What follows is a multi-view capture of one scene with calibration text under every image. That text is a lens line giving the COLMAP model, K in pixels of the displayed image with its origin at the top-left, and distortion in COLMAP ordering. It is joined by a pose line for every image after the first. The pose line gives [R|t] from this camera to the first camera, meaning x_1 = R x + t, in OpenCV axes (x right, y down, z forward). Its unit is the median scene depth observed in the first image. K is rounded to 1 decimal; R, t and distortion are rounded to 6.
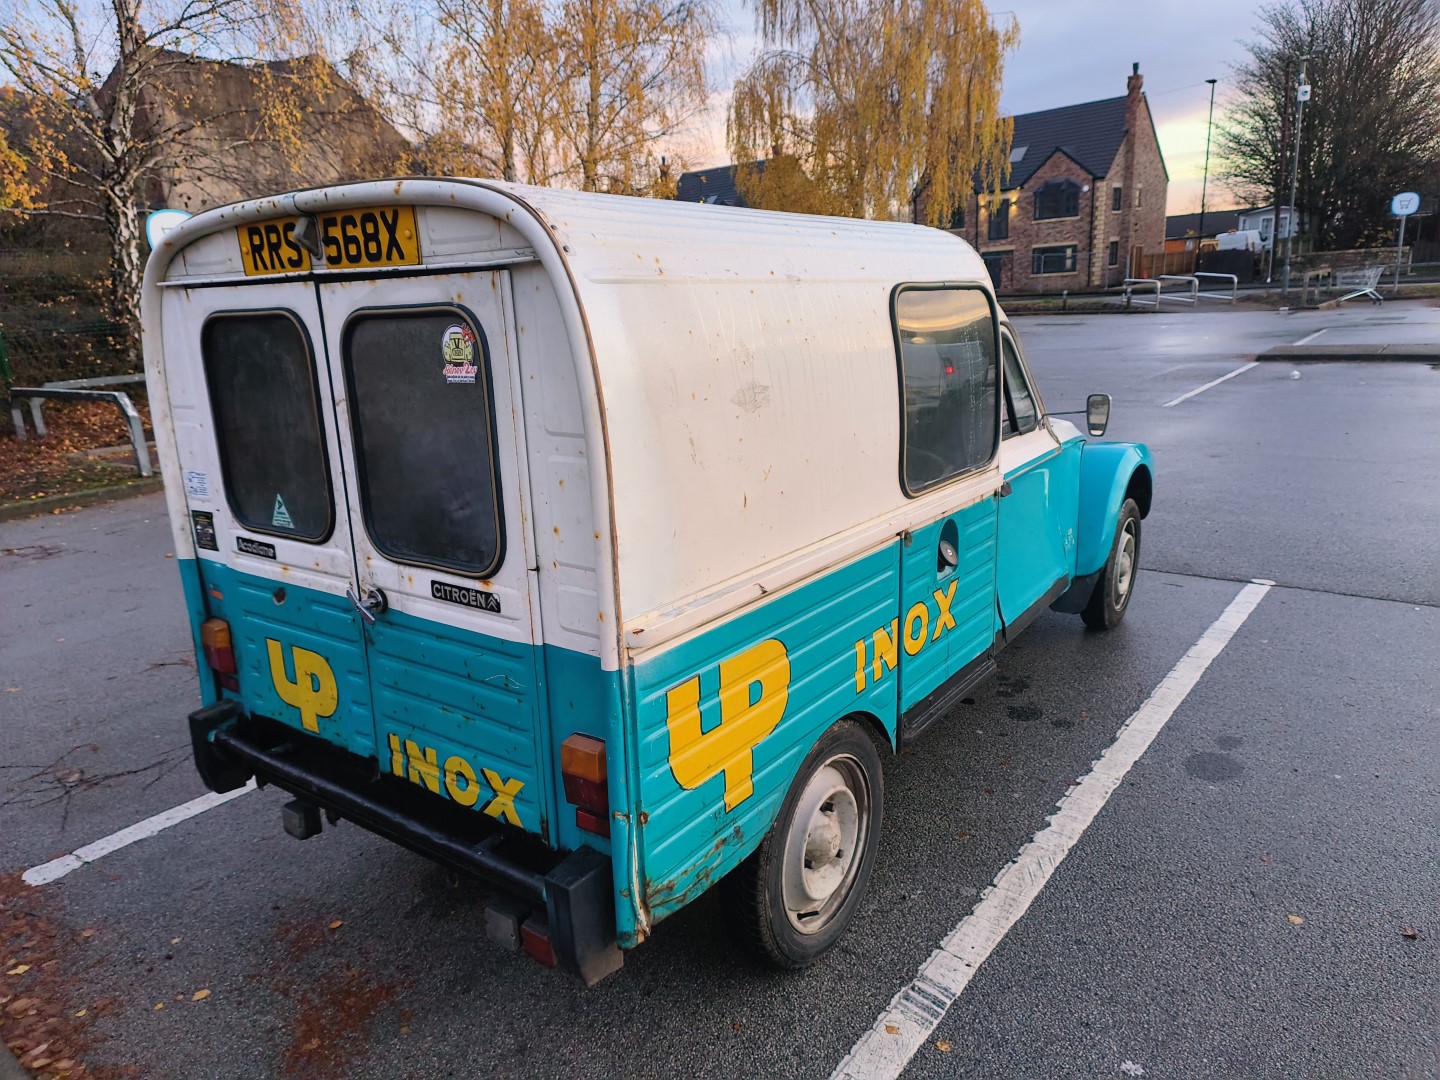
lens RADIAL K [[971.7, 0, 709.3], [0, 971.7, 540.5], [0, 0, 1]] dist [0.095294, -0.080494]
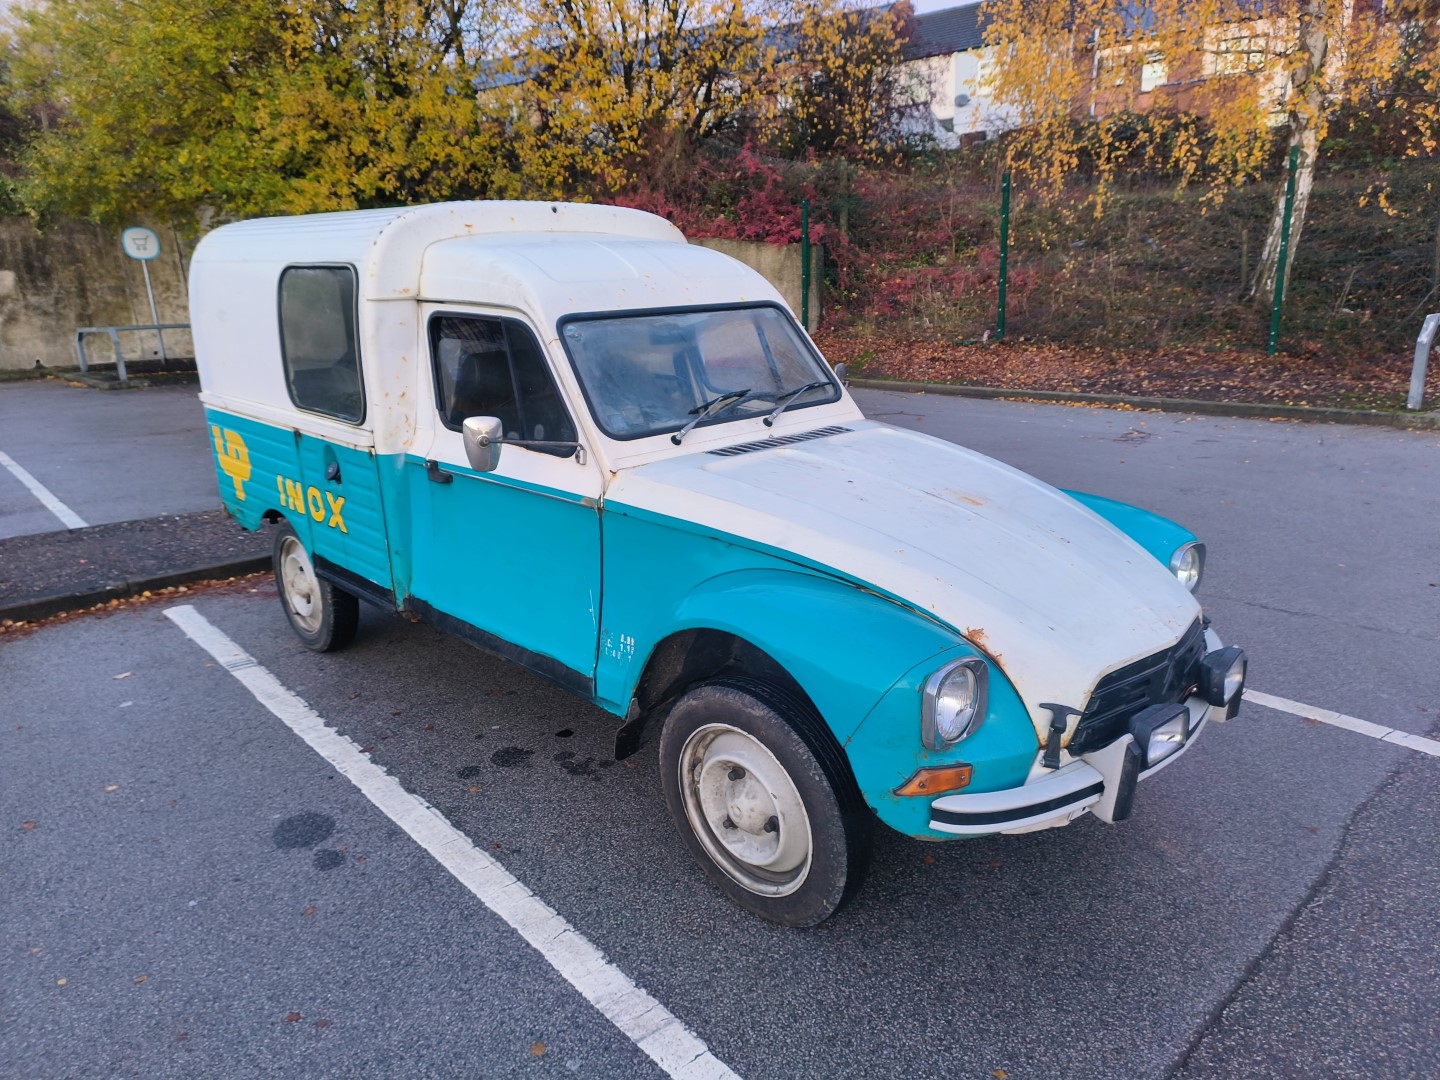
lens RADIAL K [[971.7, 0, 709.3], [0, 971.7, 540.5], [0, 0, 1]] dist [0.095294, -0.080494]
pose [[-0.180095, 0.315590, -0.931648, 0.630212], [-0.204194, 0.914508, 0.349256, -0.206244], [0.962222, 0.253136, -0.100257, 0.732464]]
